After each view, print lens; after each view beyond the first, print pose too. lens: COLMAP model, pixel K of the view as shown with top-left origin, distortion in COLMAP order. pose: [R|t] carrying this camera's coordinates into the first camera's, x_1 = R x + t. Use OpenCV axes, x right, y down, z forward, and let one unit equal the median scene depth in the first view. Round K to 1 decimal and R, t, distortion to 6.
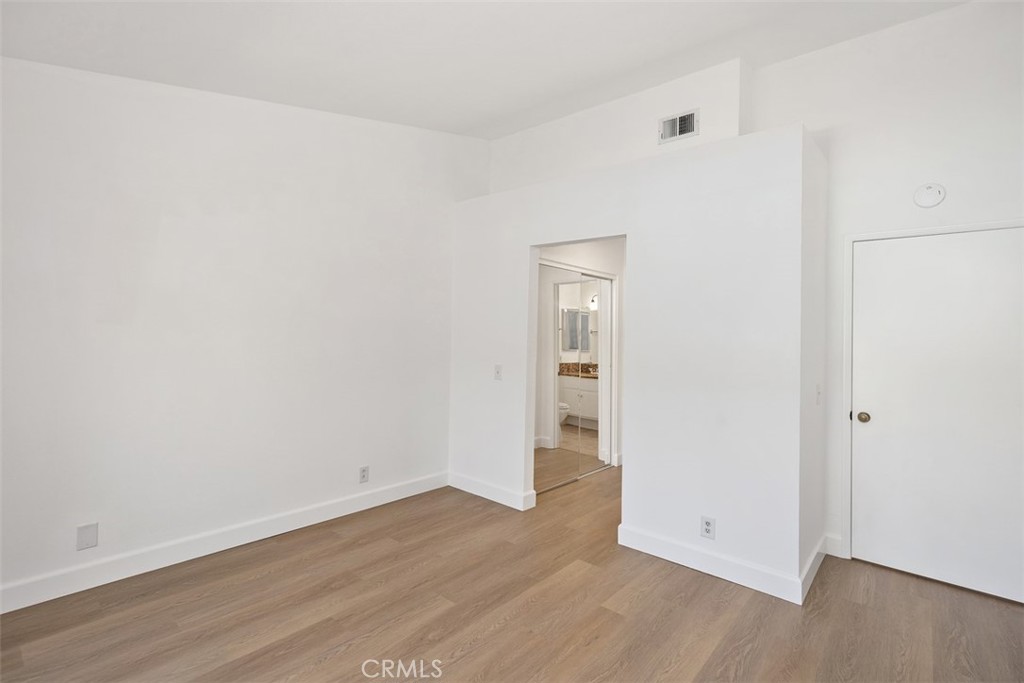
lens RADIAL K [[459.8, 0, 513.5], [0, 459.8, 341.0], [0, 0, 1]] dist [0.006422, -0.000628]
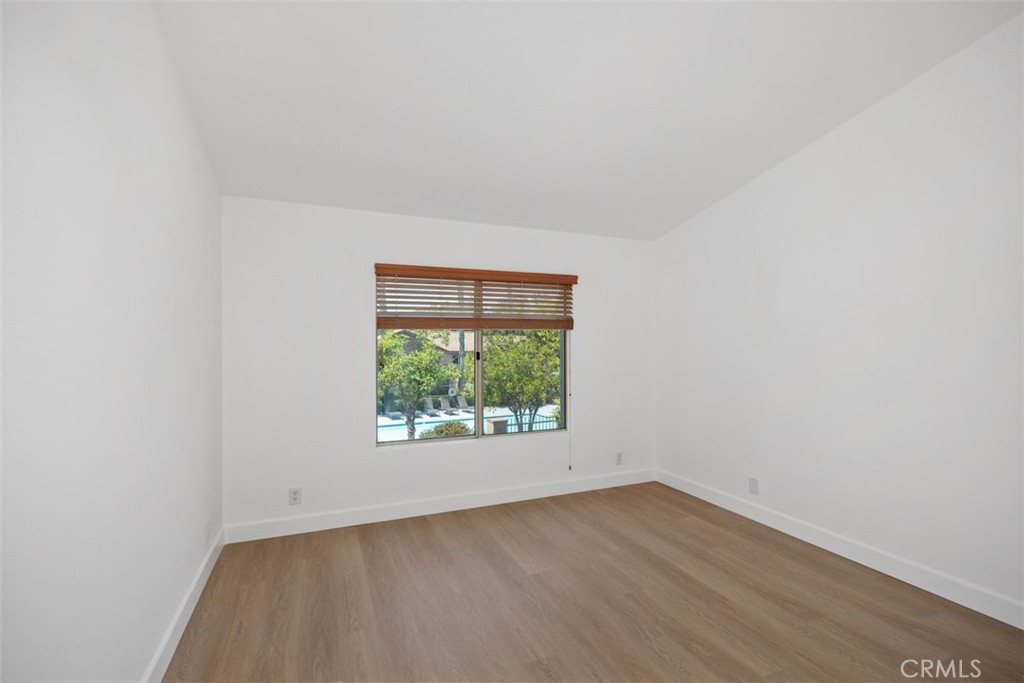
lens RADIAL K [[459.8, 0, 509.5], [0, 459.8, 343.7], [0, 0, 1]] dist [0.006422, -0.000628]
pose [[-0.432337, -0.033572, -0.901087, 0.826313], [-0.024948, 0.999369, -0.025264, 0.016381], [0.901367, 0.011557, -0.432902, 0.949422]]
